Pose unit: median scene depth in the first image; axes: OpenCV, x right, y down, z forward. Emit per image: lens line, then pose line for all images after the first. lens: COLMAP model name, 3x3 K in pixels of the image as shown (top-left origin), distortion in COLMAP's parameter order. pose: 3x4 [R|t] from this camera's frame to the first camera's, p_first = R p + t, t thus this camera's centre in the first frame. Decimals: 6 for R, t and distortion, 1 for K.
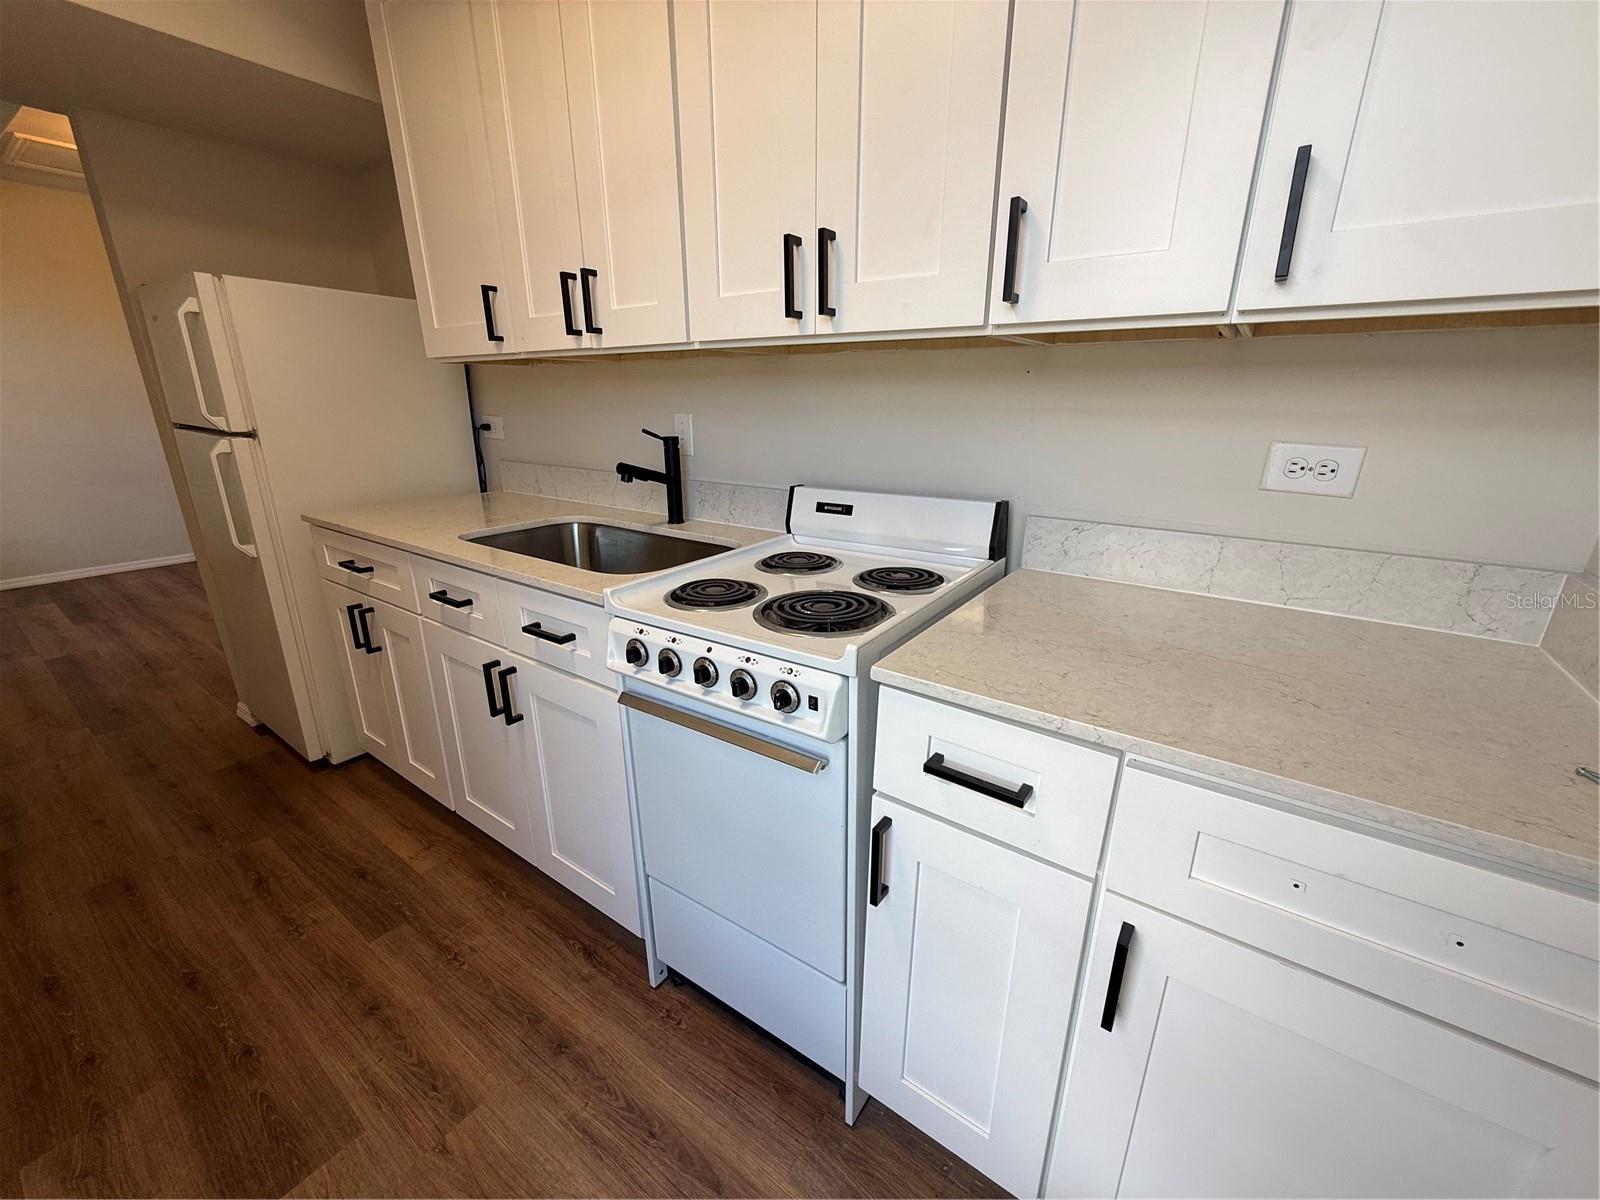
lens RADIAL K [[640.3, 0, 802.2], [0, 640.3, 599.0], [0, 0, 1]] dist [0.000078, 0.000316]
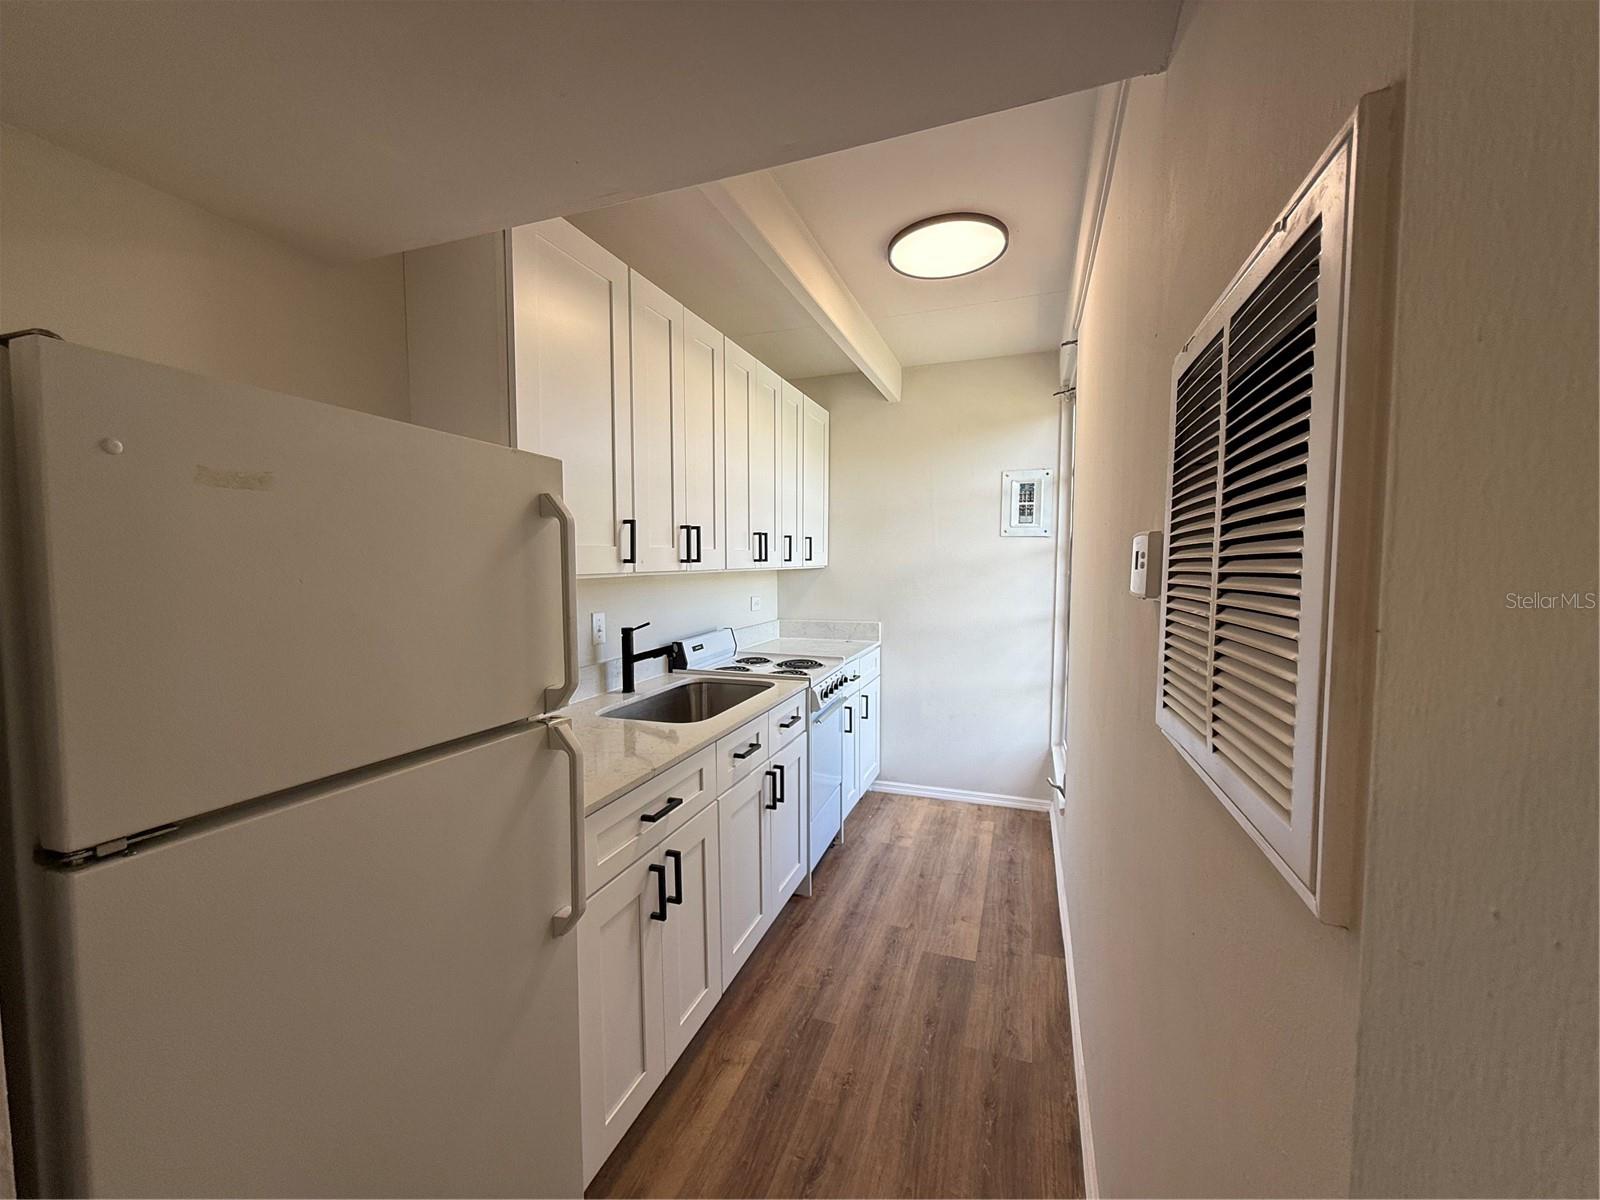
lens RADIAL K [[640.3, 0, 802.2], [0, 640.3, 599.0], [0, 0, 1]] dist [0.000078, 0.000316]
pose [[-0.273688, -0.054507, 0.960273, -2.010854], [0.294180, 0.945803, 0.137530, -0.488418], [-0.915726, 0.320133, -0.242820, 1.219925]]
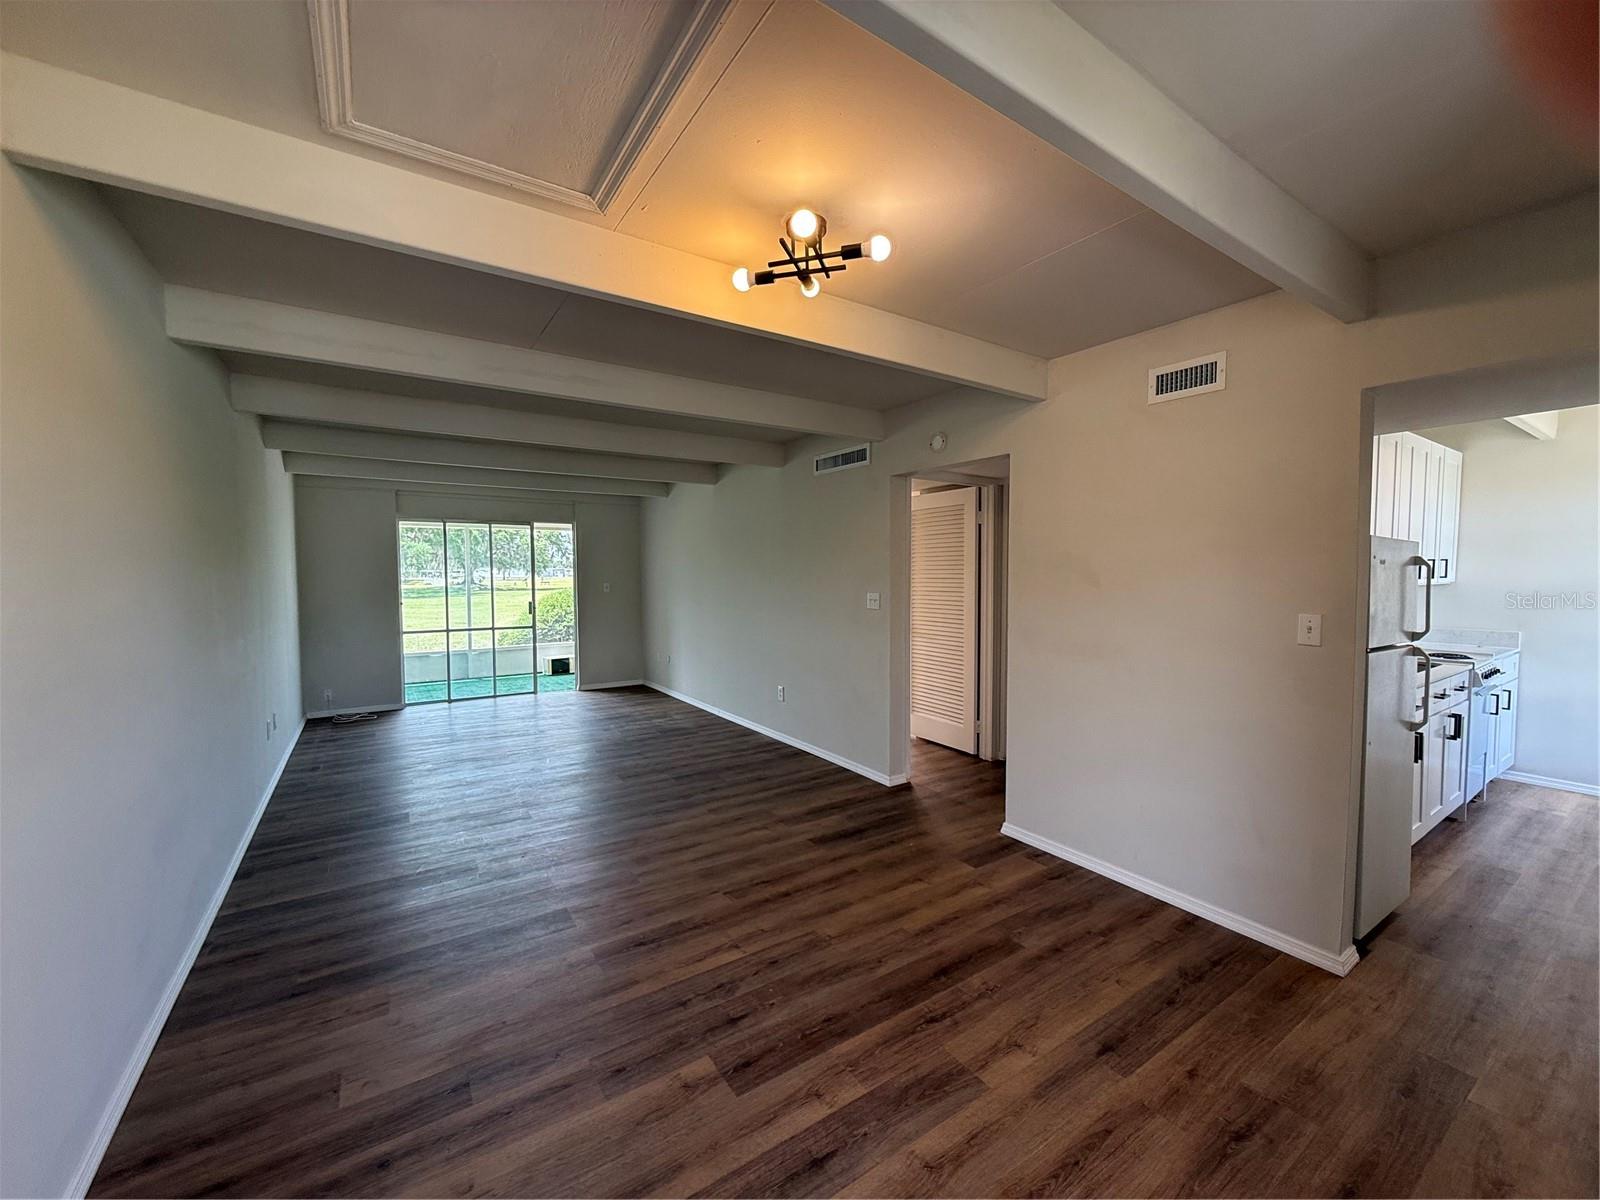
lens RADIAL K [[640.3, 0, 802.2], [0, 640.3, 599.0], [0, 0, 1]] dist [0.000078, 0.000316]
pose [[0.353391, -0.038393, 0.934688, -3.698427], [0.283168, 0.956673, -0.067765, -0.866897], [-0.891589, 0.288621, 0.348951, 2.309919]]
